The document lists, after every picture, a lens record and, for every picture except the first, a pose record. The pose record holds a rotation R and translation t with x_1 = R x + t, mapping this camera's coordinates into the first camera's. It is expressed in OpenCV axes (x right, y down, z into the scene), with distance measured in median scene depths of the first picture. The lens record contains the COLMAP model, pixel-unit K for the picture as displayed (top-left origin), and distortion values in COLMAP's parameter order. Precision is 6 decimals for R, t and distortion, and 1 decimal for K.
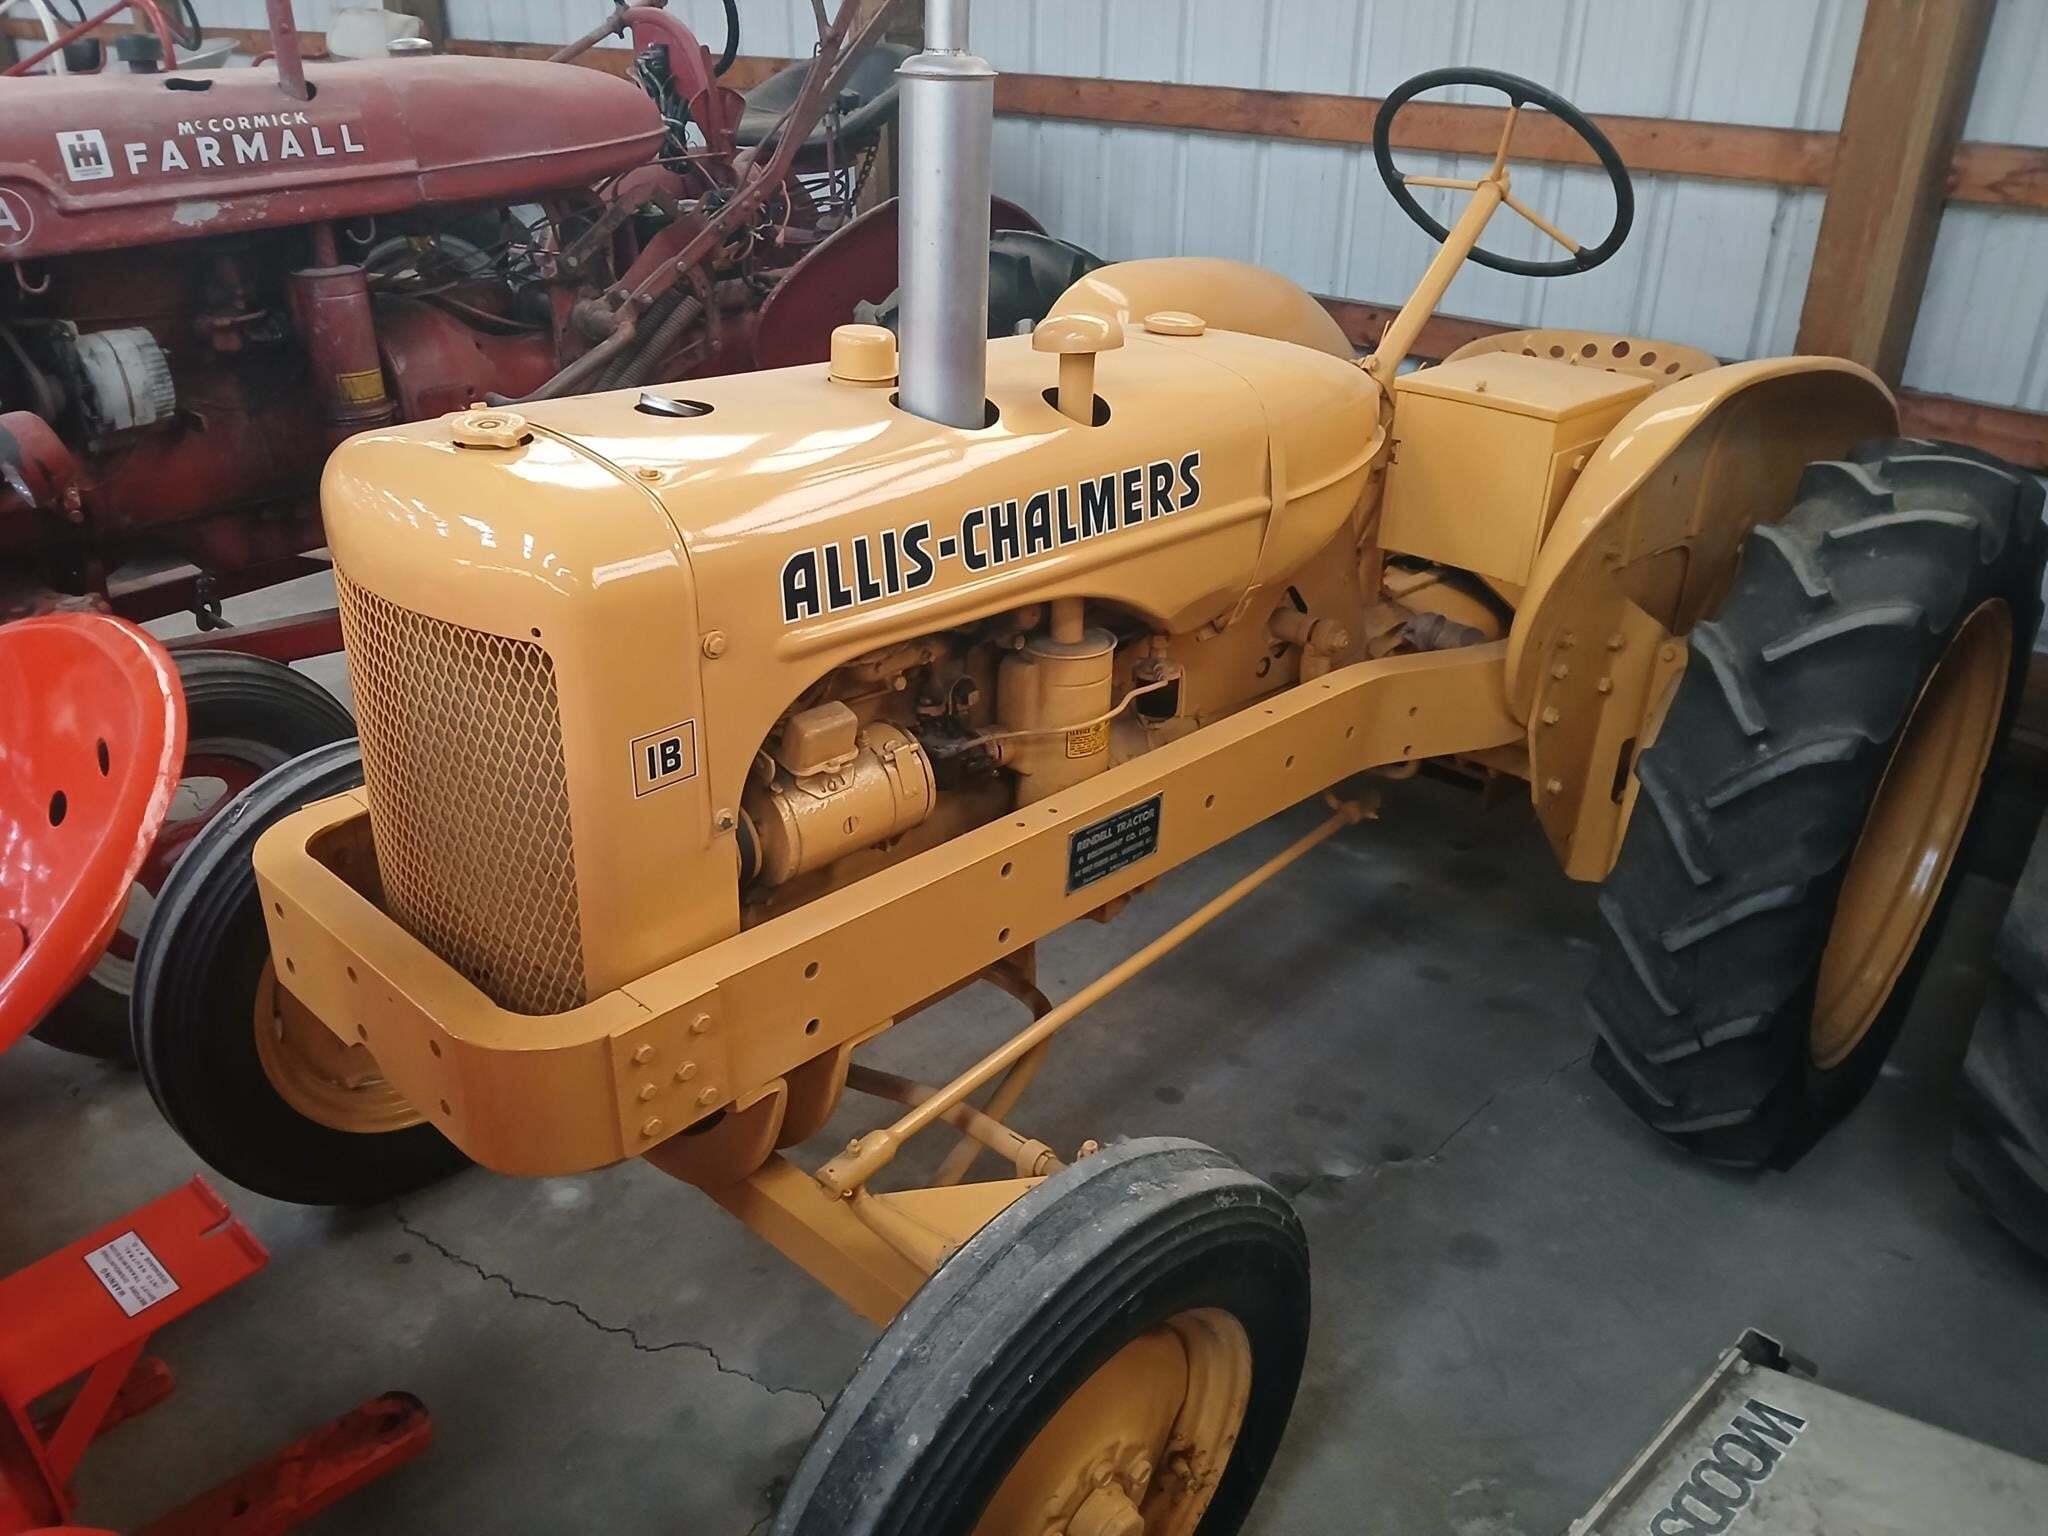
lens RADIAL K [[1622.4, 0, 958.7], [0, 1622.4, 770.2], [0, 0, 1]] dist [-0.003936, -0.007182]
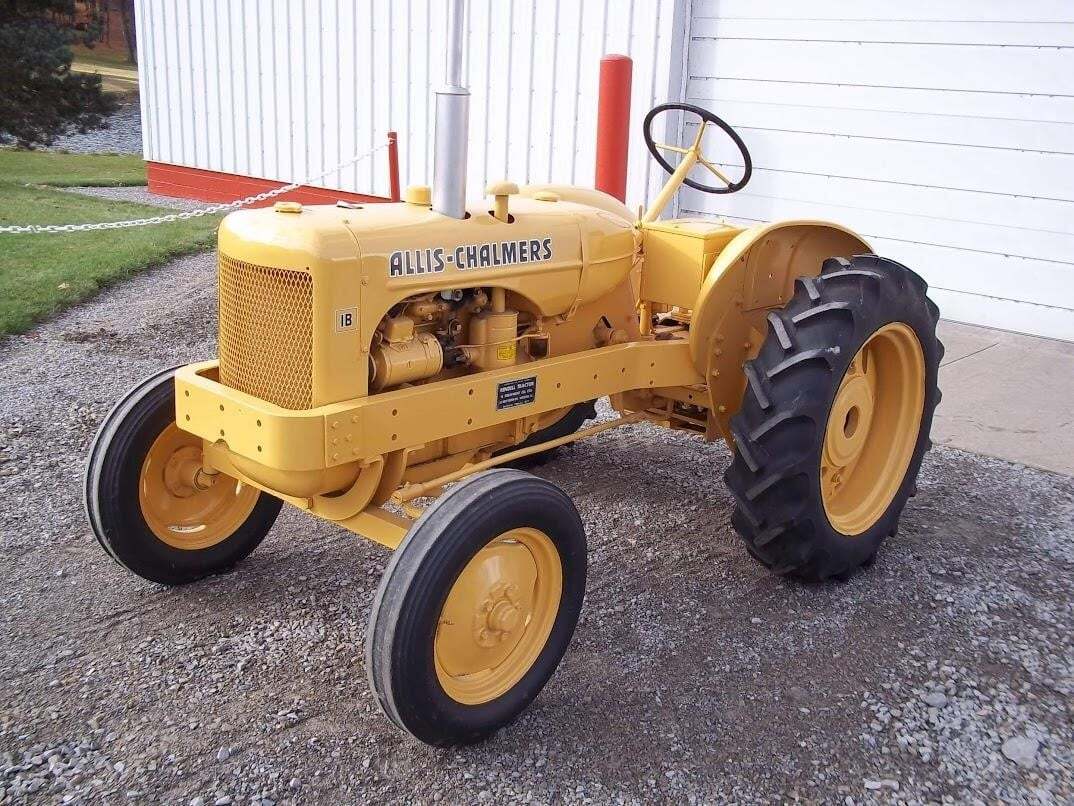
lens RADIAL K [[1118.7, 0, 537.0], [0, 1118.7, 403.0], [0, 0, 1]] dist [-0.111087, 0.000482]
pose [[0.997560, 0.016066, 0.067936, 0.013443], [-0.005805, 0.988878, -0.148618, 0.326956], [-0.069568, 0.147861, 0.986558, -0.696681]]
